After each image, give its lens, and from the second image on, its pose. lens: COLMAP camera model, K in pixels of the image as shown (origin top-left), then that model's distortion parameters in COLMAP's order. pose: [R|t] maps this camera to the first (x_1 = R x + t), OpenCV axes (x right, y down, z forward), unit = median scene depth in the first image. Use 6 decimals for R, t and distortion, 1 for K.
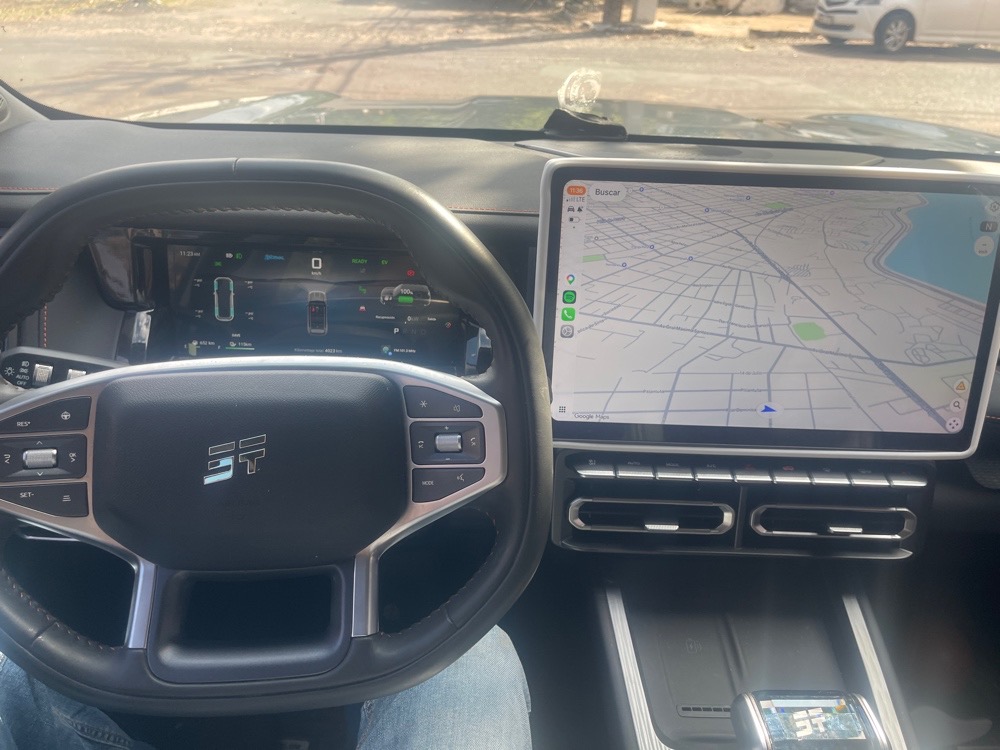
lens RADIAL K [[781.5, 0, 500.0], [0, 781.5, 375.0], [0, 0, 1]] dist [0.077536, -0.130478]
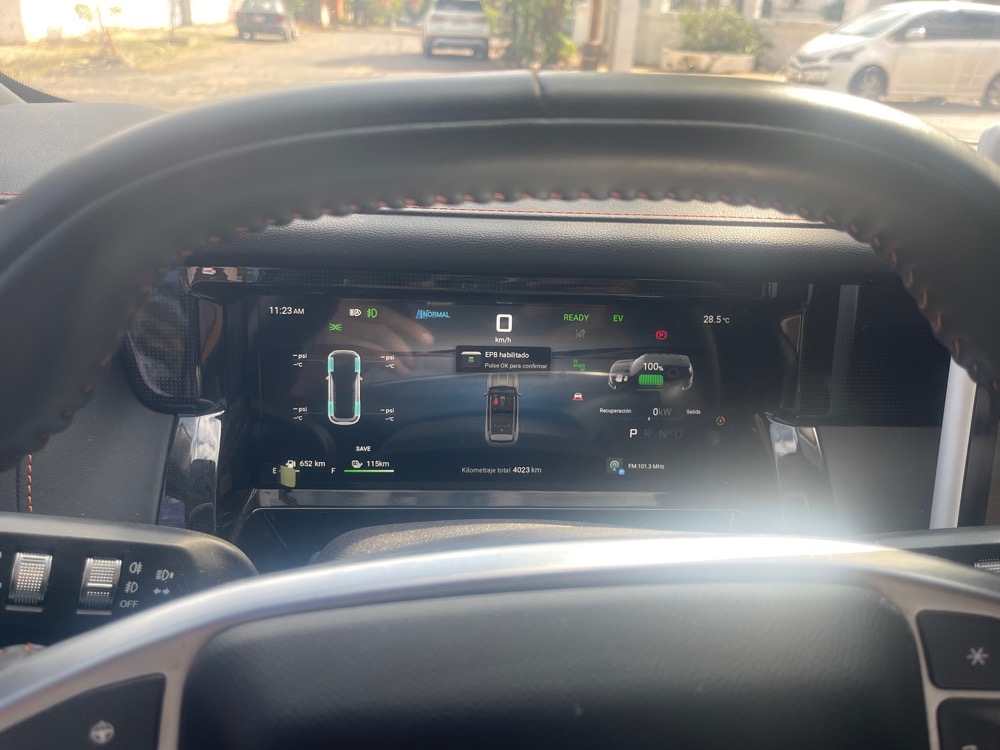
lens RADIAL K [[781.5, 0, 500.0], [0, 781.5, 375.0], [0, 0, 1]] dist [0.077536, -0.130478]
pose [[0.999076, -0.022290, 0.036735, -0.253834], [0.024881, 0.997118, -0.071675, -0.060562], [-0.035032, 0.072522, 0.996751, 0.416014]]
